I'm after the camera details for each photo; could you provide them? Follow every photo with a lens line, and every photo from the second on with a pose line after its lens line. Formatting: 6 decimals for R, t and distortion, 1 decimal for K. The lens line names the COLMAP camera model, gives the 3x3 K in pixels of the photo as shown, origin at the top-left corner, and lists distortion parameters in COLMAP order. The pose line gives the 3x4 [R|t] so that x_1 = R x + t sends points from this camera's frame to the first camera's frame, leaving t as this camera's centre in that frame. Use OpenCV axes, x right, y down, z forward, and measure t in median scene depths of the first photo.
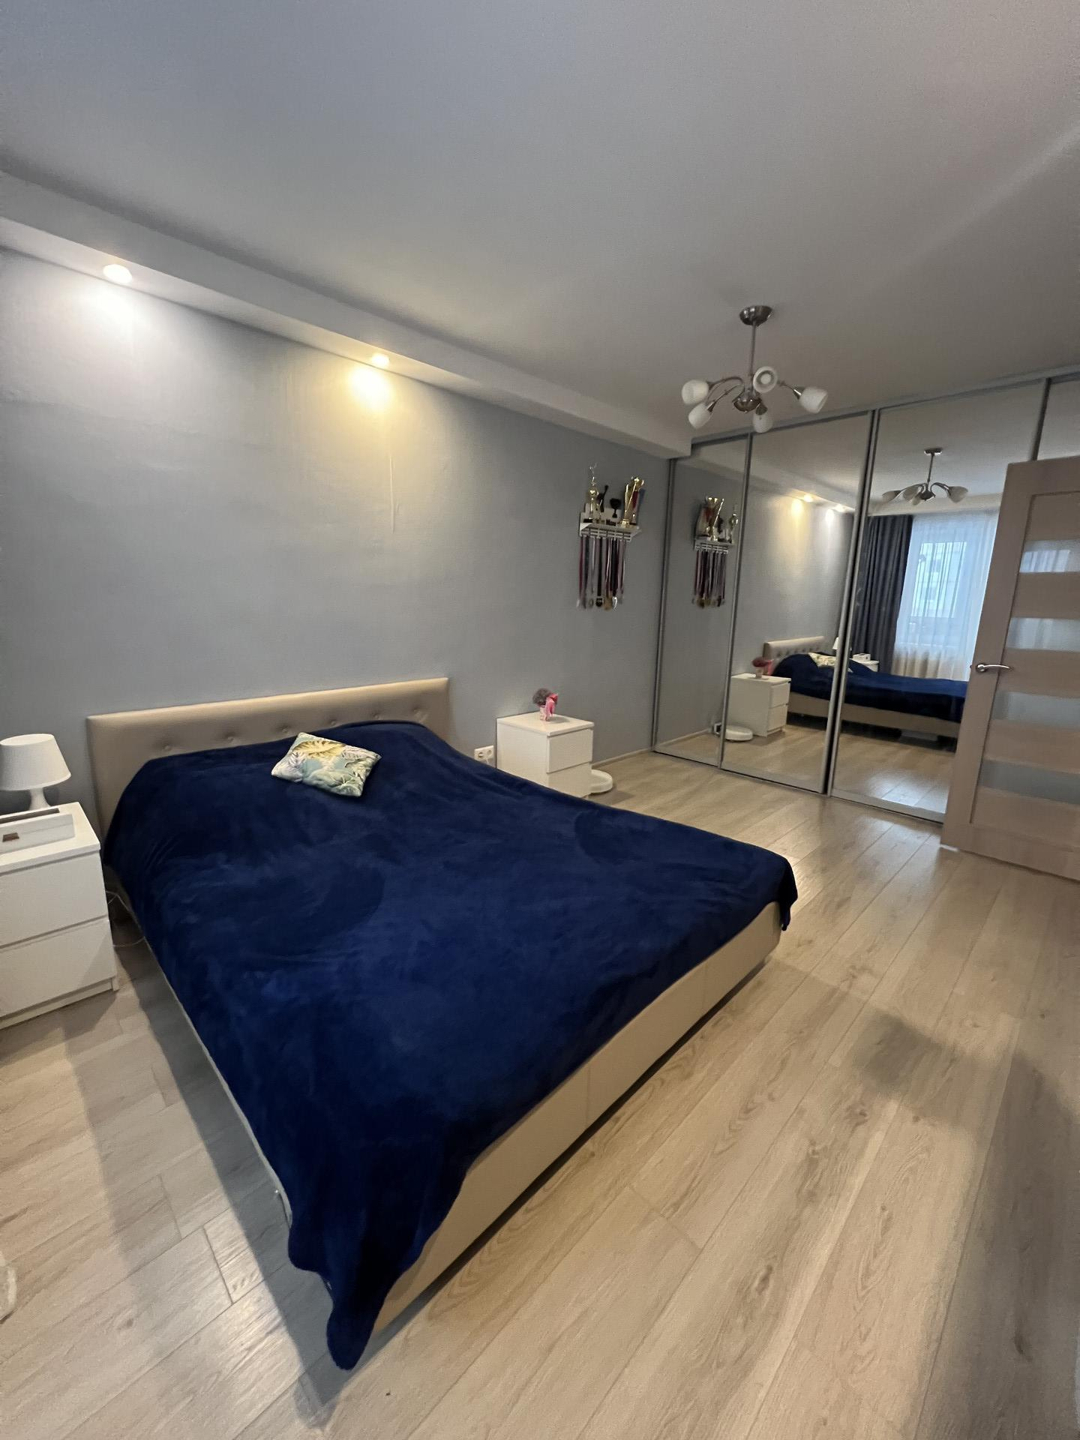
lens RADIAL K [[575.0, 0, 541.8], [0, 575.0, 719.4], [0, 0, 1]] dist [0.002788, -0.000127]
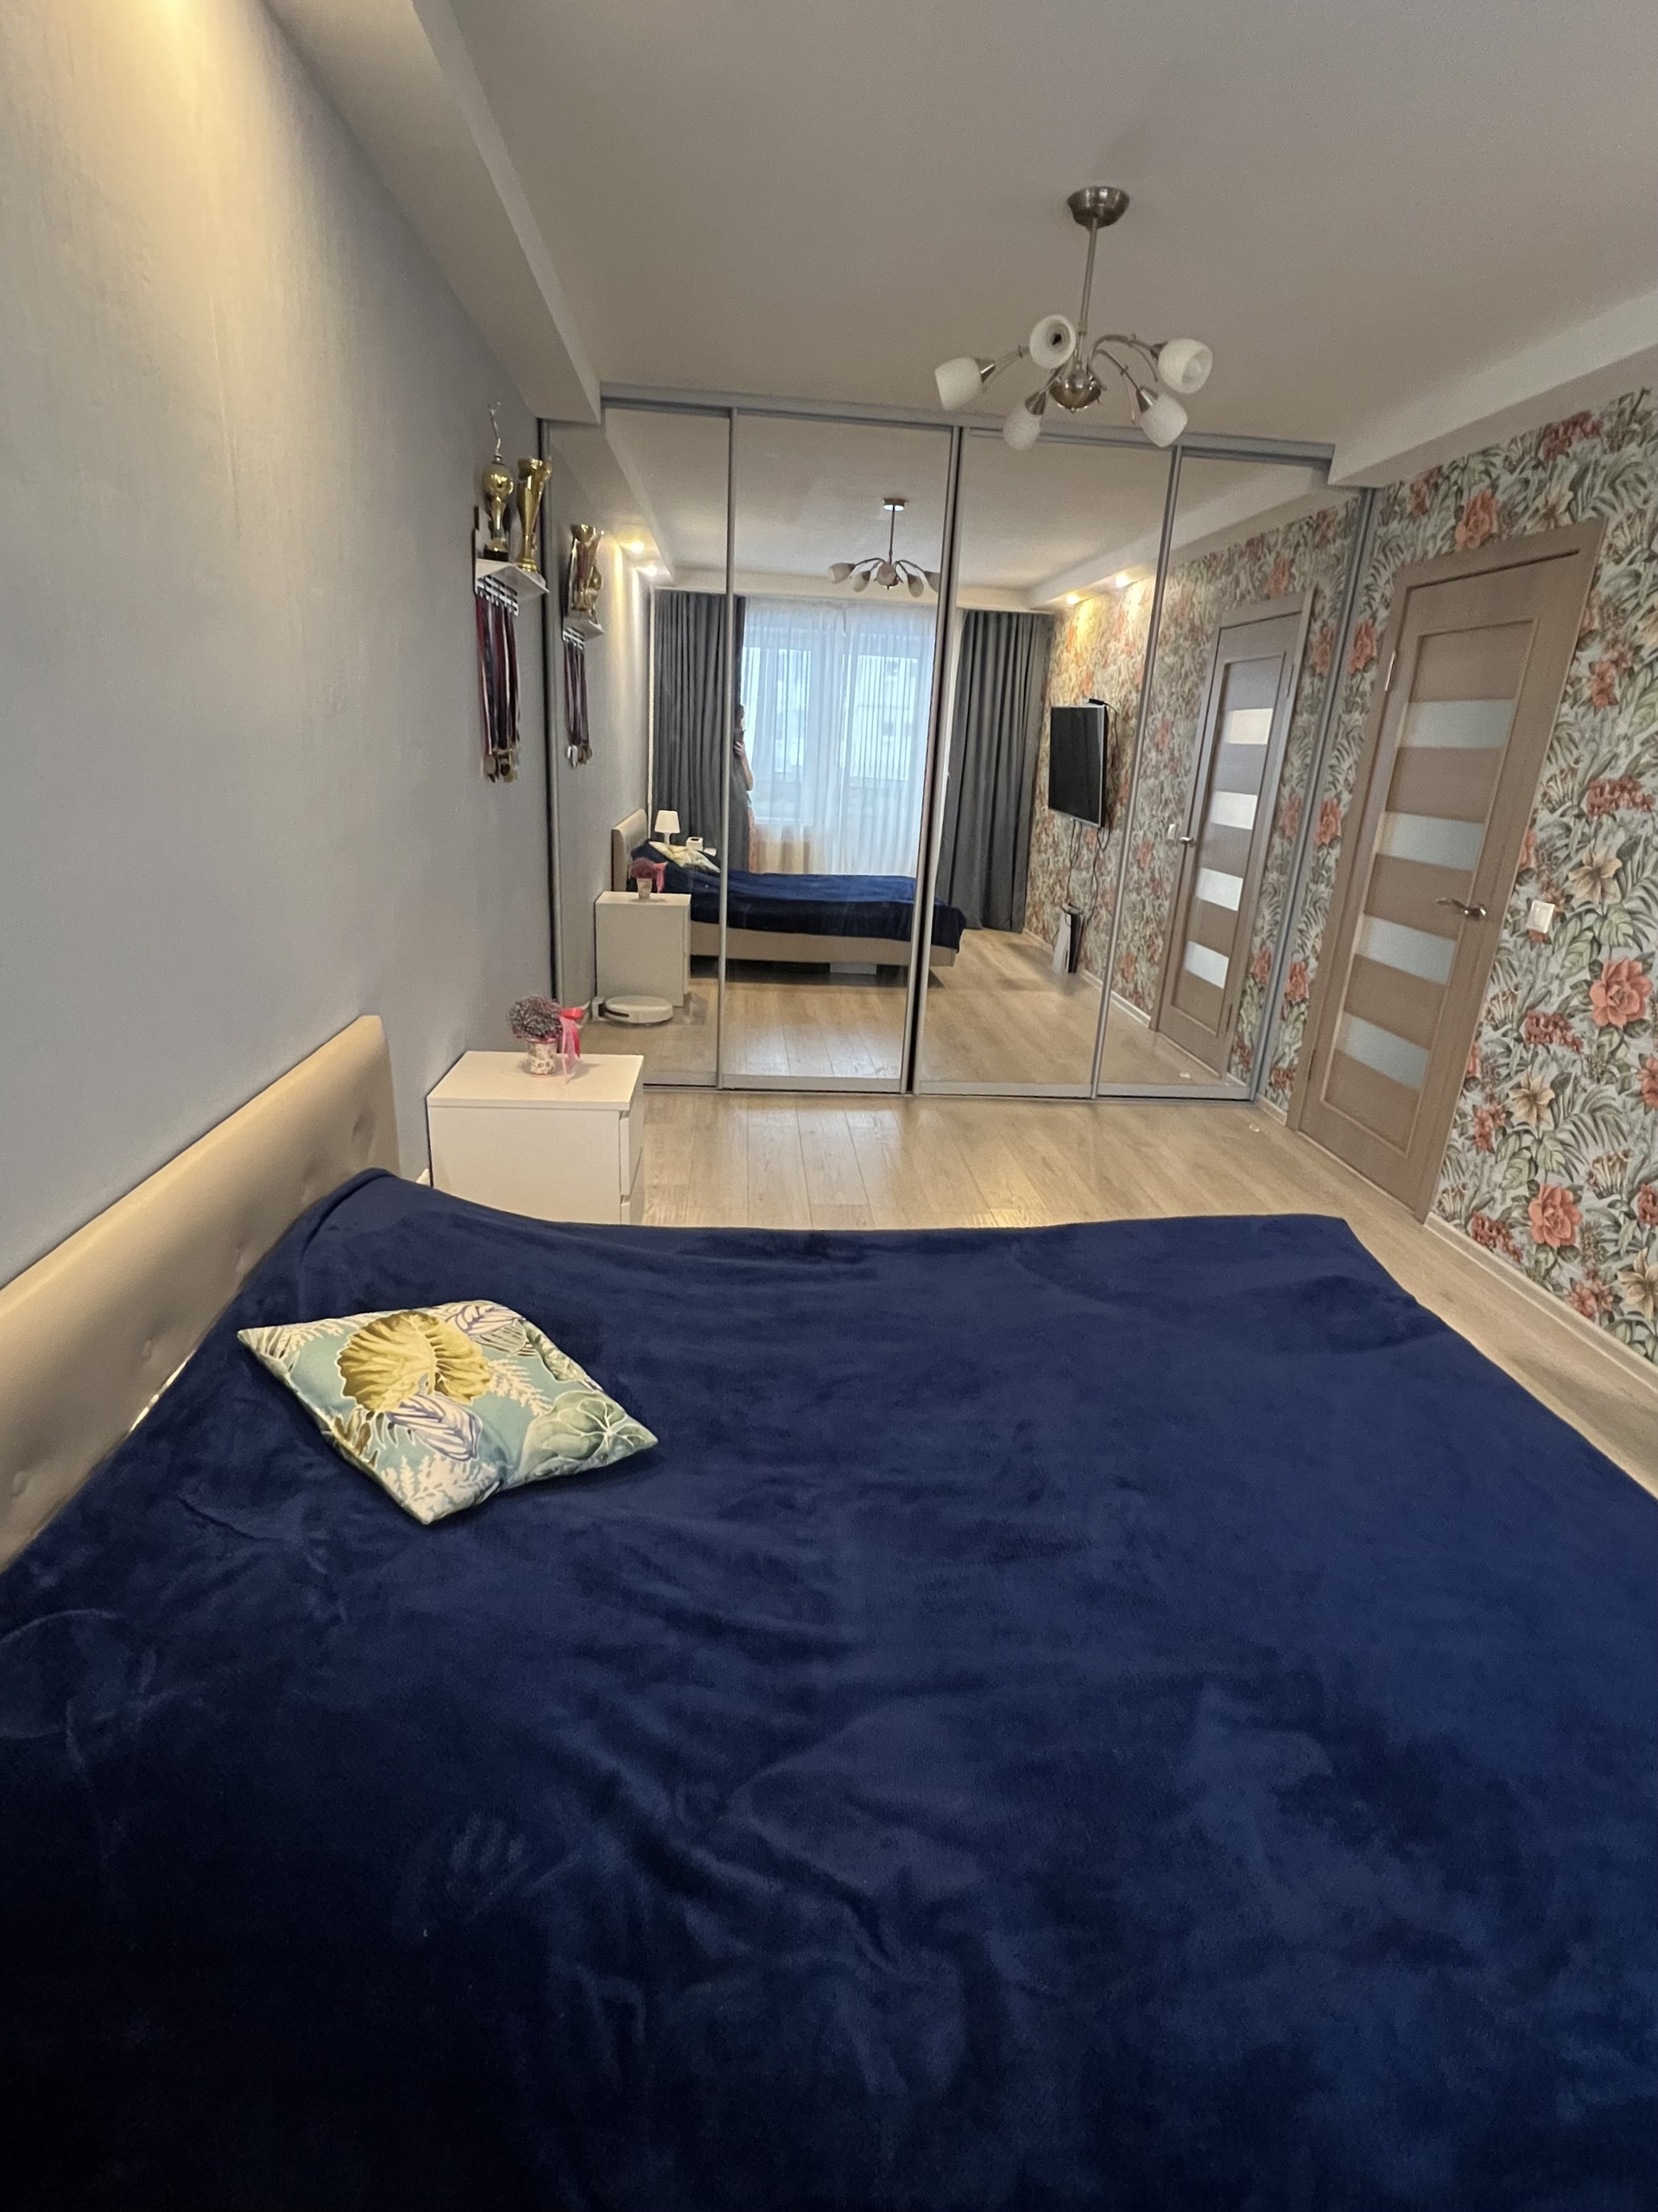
lens RADIAL K [[1077.8, 0, 840.6], [0, 1077.8, 1098.6], [0, 0, 1]] dist [-0.004107, -0.000114]
pose [[0.647850, -0.230558, 0.726039, -0.416412], [0.129317, 0.972551, 0.193449, -0.101592], [-0.750711, -0.031437, 0.659882, 0.344039]]
